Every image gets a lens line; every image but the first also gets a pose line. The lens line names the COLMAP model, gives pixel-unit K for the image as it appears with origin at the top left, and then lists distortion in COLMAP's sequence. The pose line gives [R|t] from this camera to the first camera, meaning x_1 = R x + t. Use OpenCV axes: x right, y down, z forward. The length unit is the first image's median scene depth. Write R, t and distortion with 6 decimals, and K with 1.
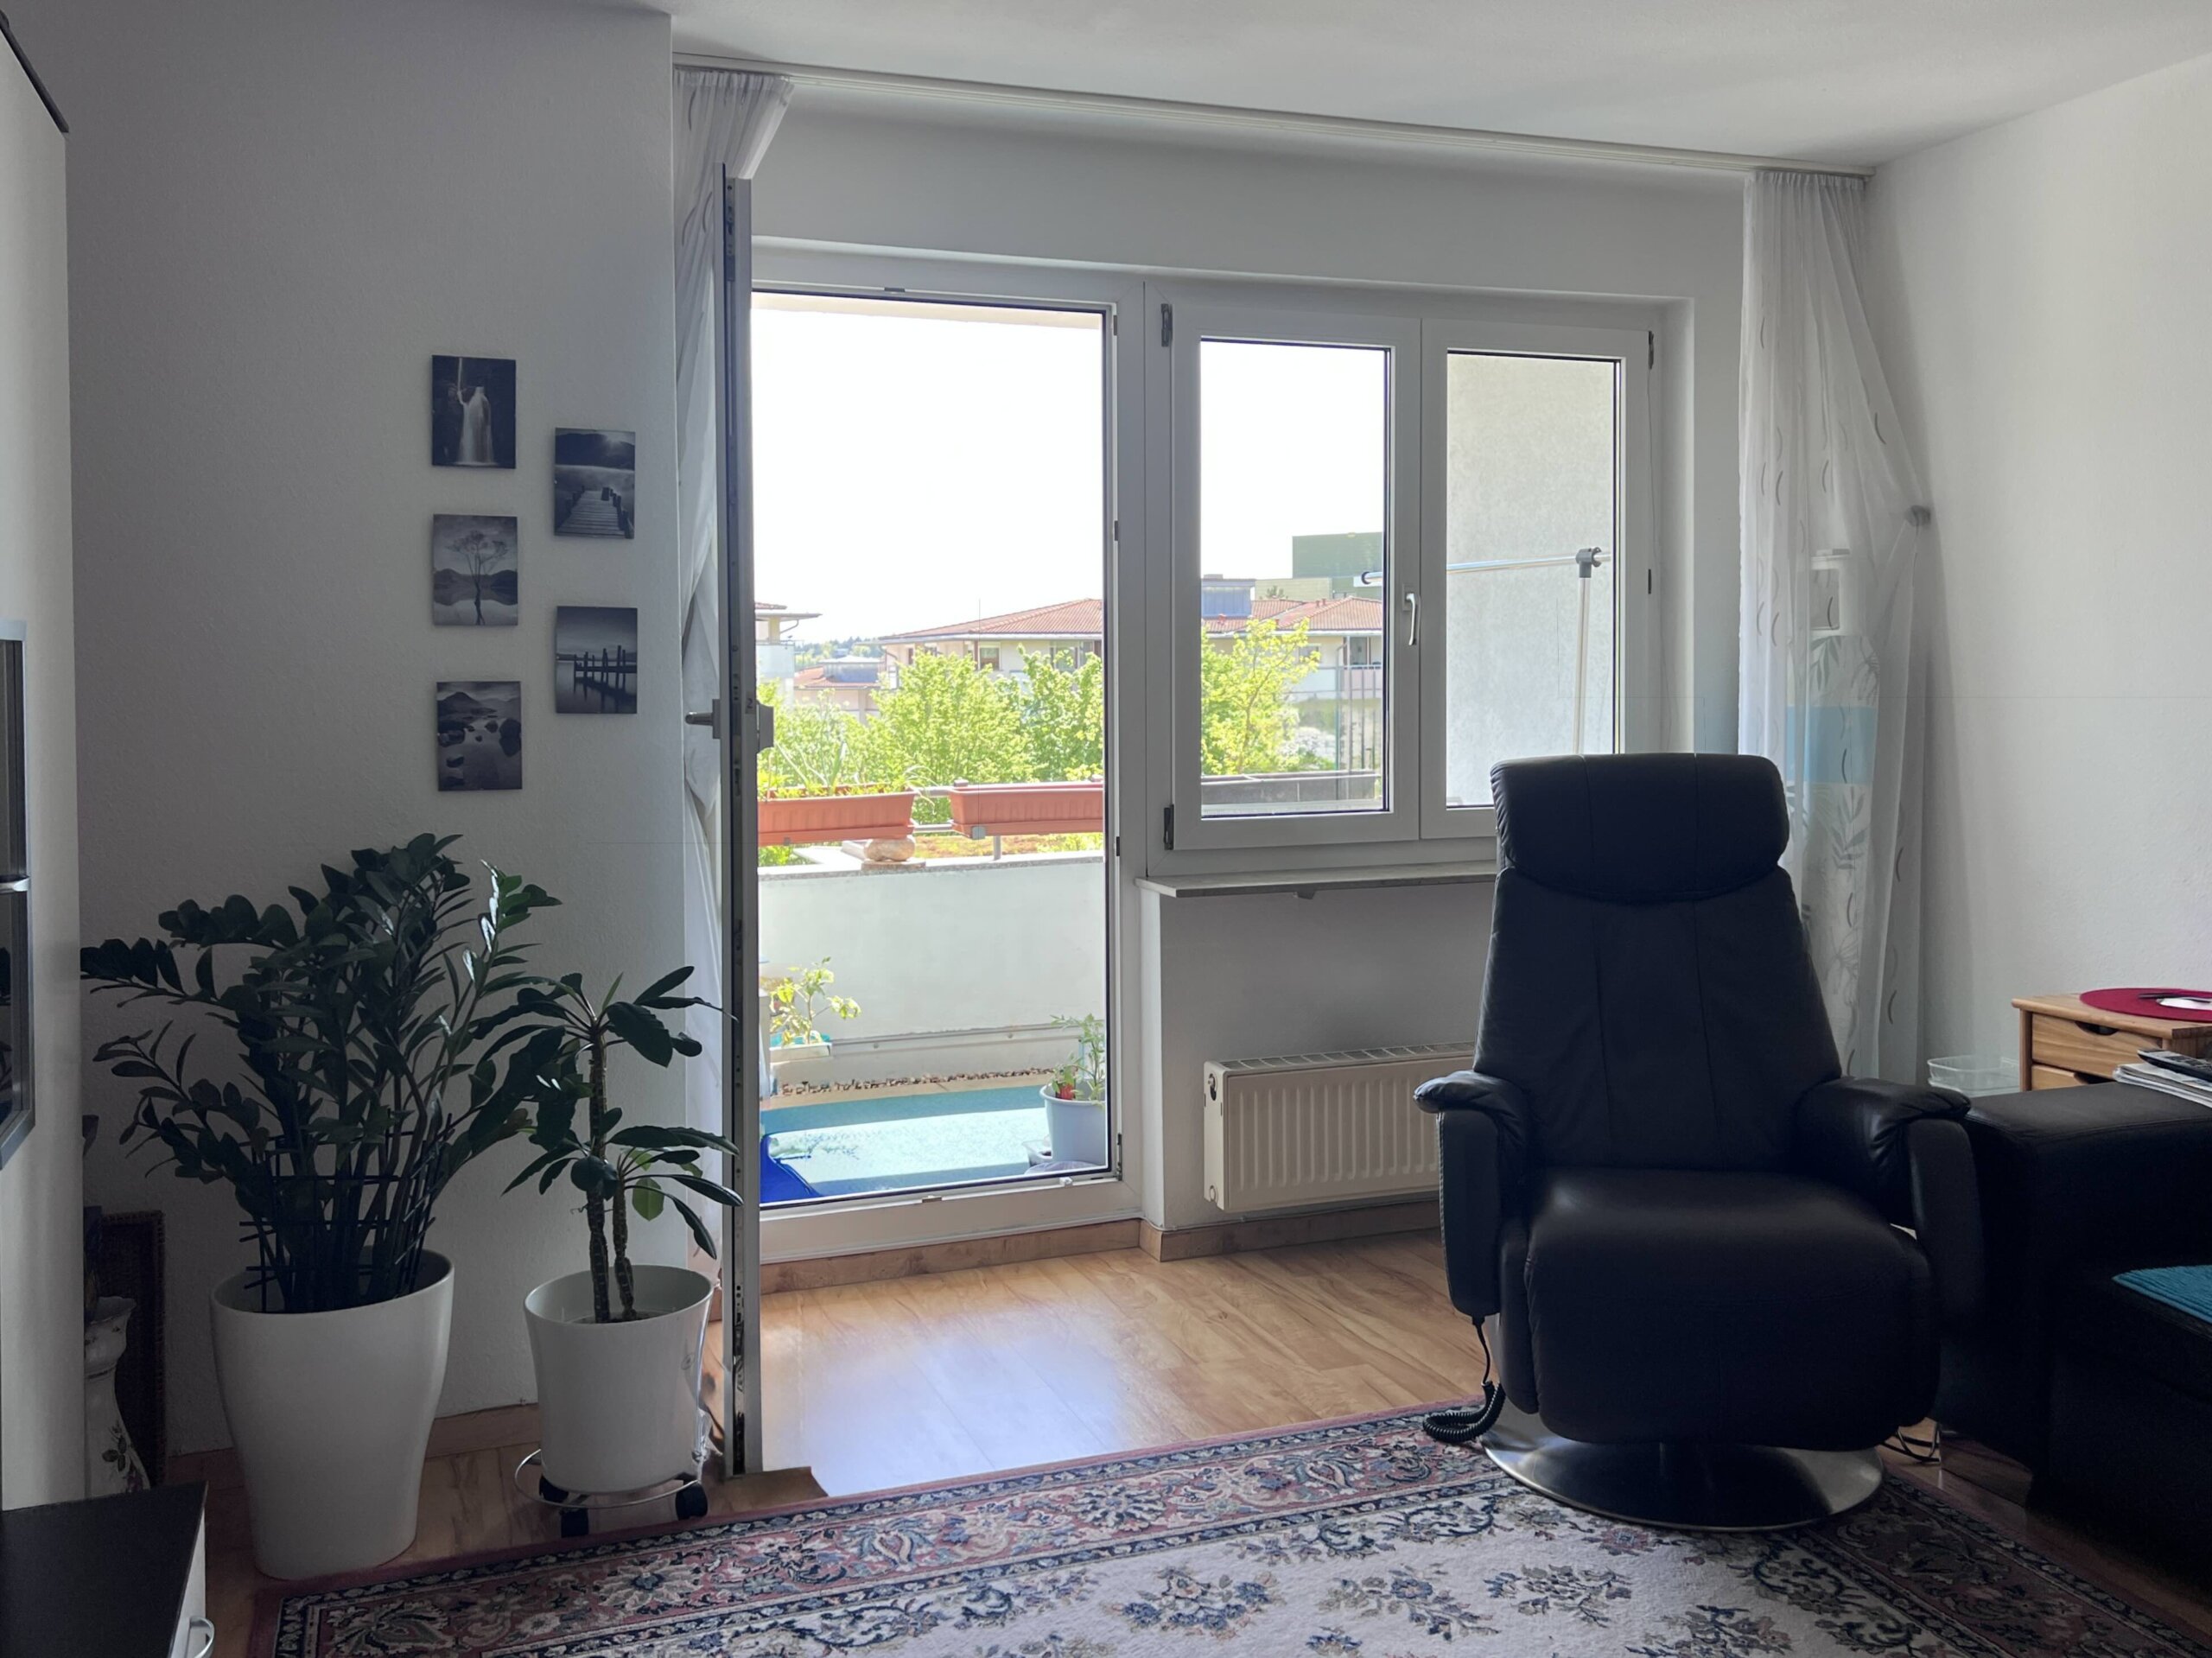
lens RADIAL K [[1879.0, 0, 1084.7], [0, 1879.0, 724.8], [0, 0, 1]] dist [0.018283, 0.003368]
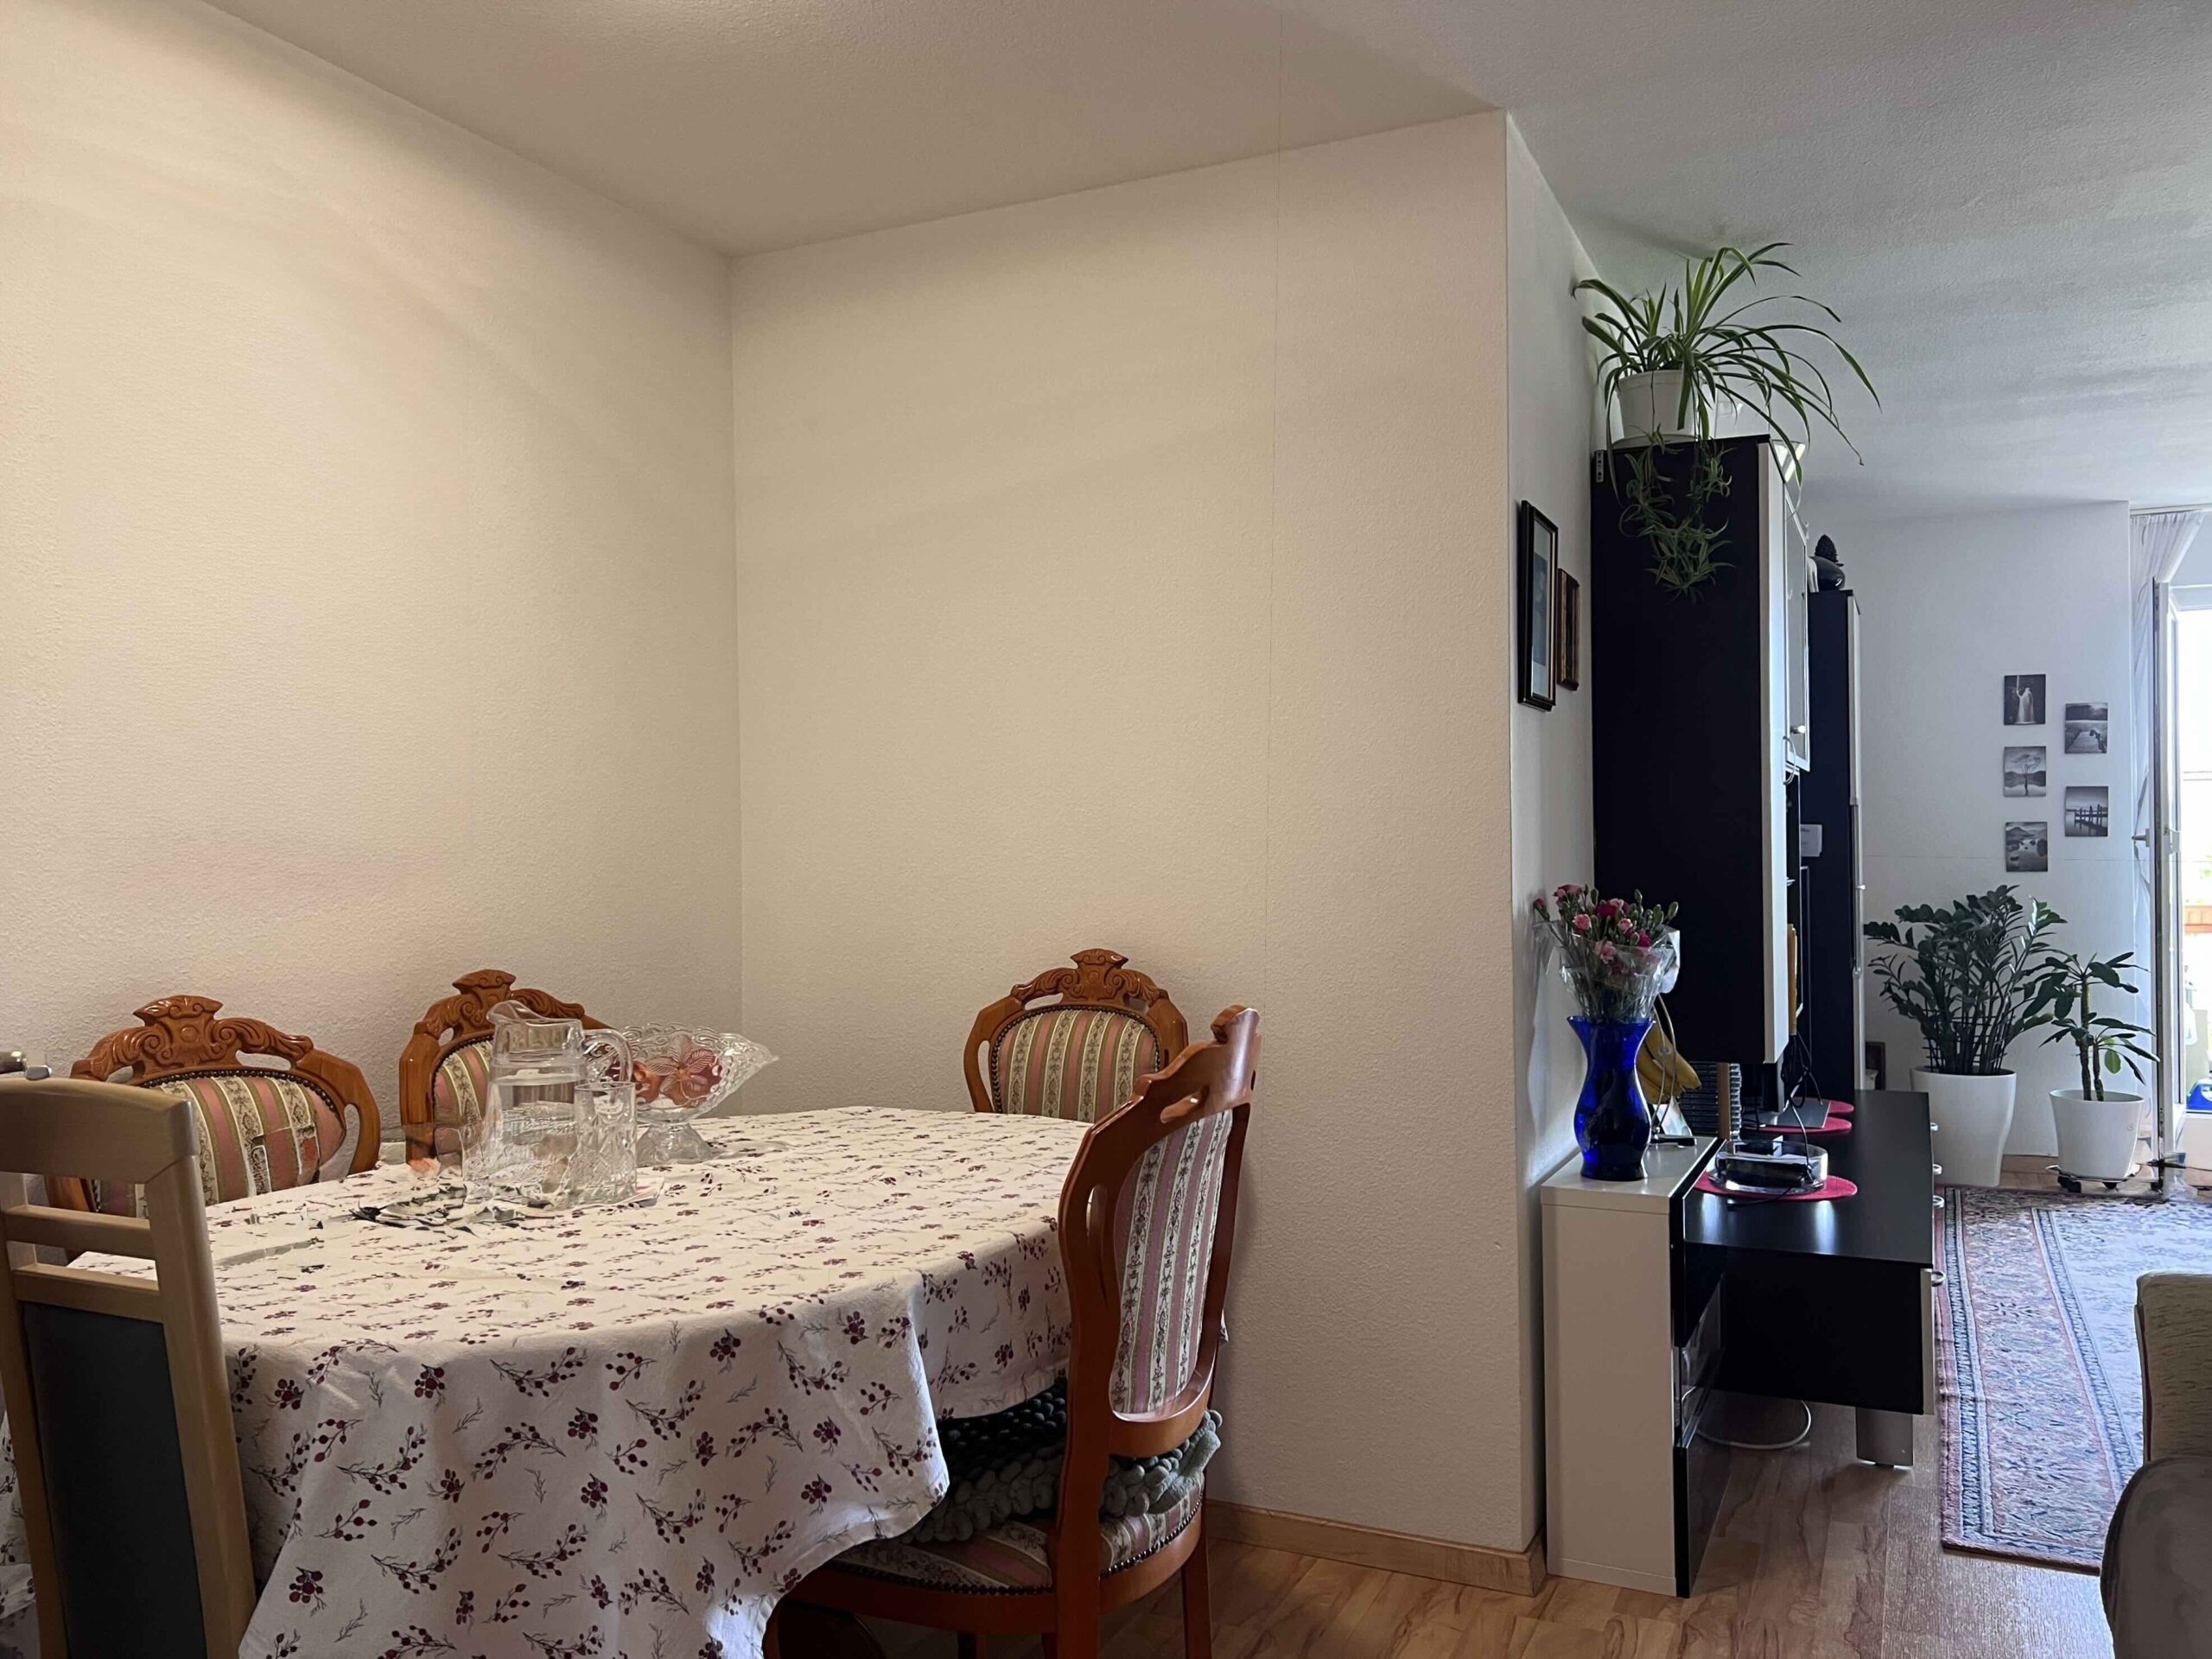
lens RADIAL K [[1711.2, 0, 1108.2], [0, 1711.2, 823.9], [0, 0, 1]] dist [0.013695, -0.003924]
pose [[0.701977, -0.009423, -0.712137, 0.349270], [-0.020541, 0.999229, -0.033470, 0.067987], [0.711903, 0.038123, 0.701242, -1.155964]]
